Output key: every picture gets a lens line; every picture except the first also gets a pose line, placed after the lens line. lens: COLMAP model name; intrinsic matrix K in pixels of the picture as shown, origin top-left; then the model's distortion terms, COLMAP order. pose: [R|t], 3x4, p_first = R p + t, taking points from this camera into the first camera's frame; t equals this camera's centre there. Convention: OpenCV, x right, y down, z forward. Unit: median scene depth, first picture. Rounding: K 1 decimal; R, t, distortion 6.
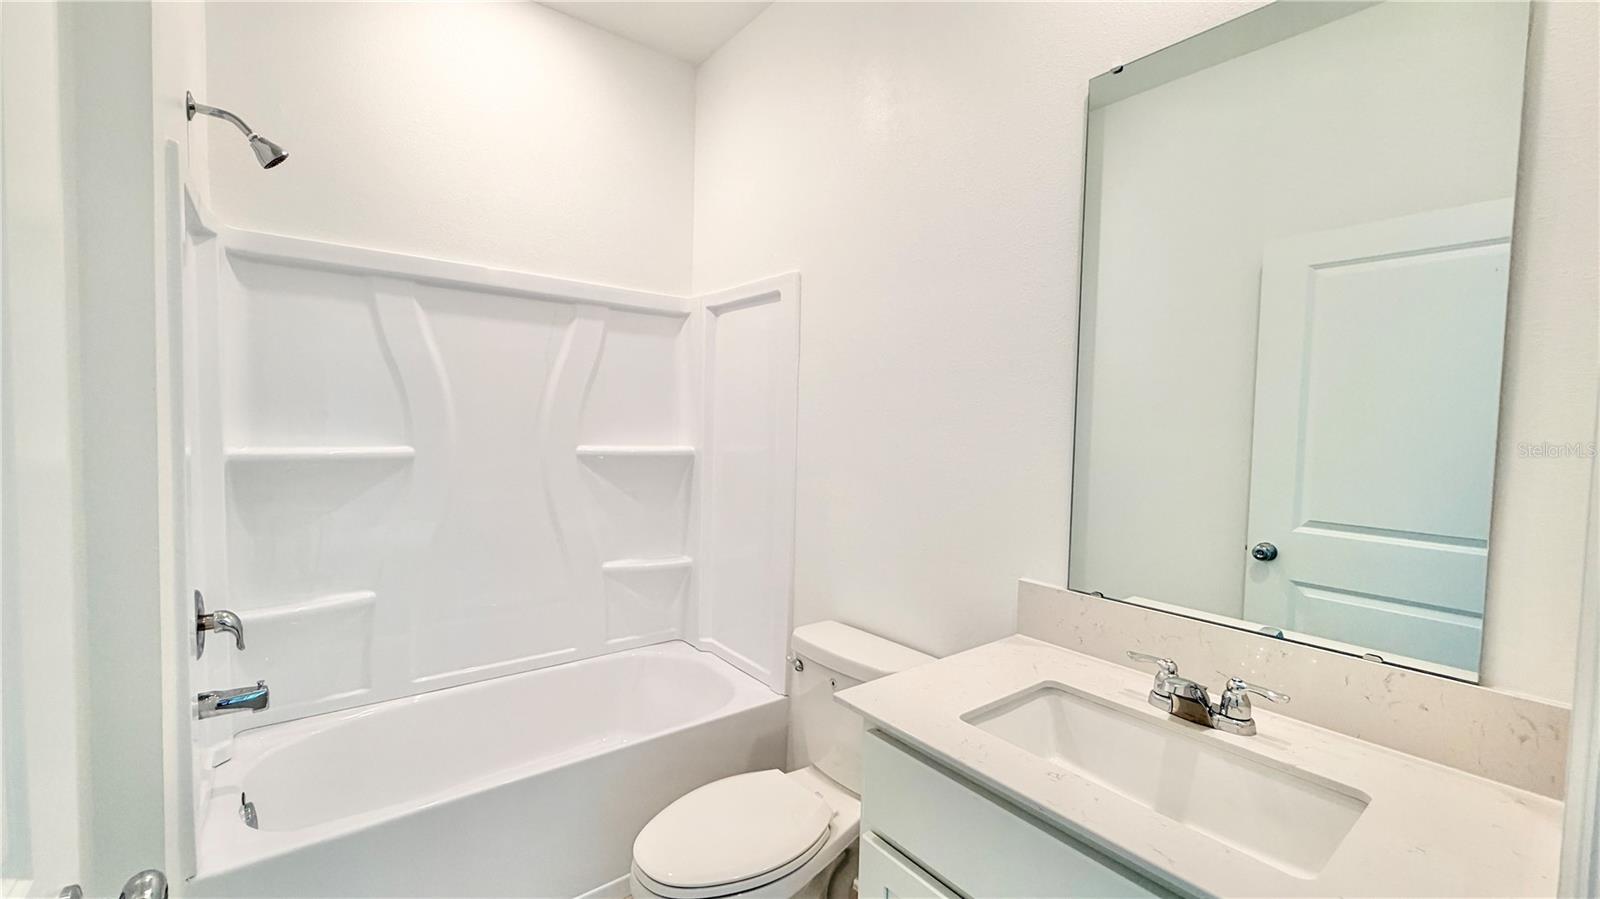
lens RADIAL K [[642.2, 0, 787.5], [0, 642.2, 456.8], [0, 0, 1]] dist [-0.000668, 0.000986]
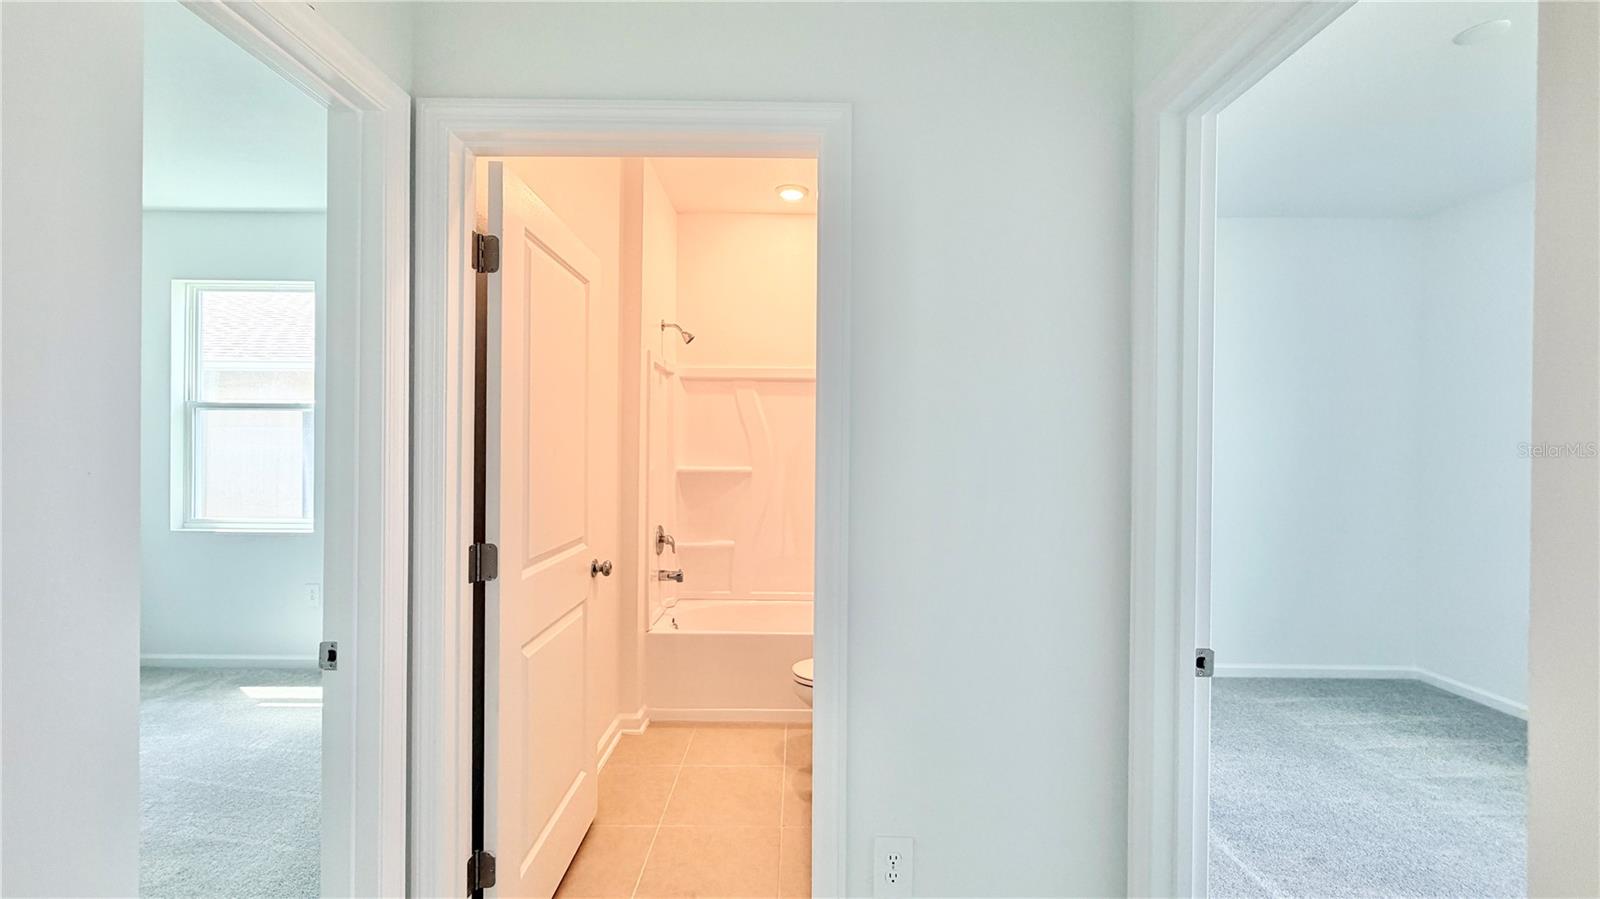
lens RADIAL K [[642.2, 0, 786.9], [0, 642.2, 449.1], [0, 0, 1]] dist [-0.000668, 0.000986]
pose [[0.784037, -0.017600, -0.620464, 0.784460], [-0.020269, 0.998339, -0.053931, 0.038632], [0.620382, 0.054860, 0.782378, -0.492626]]
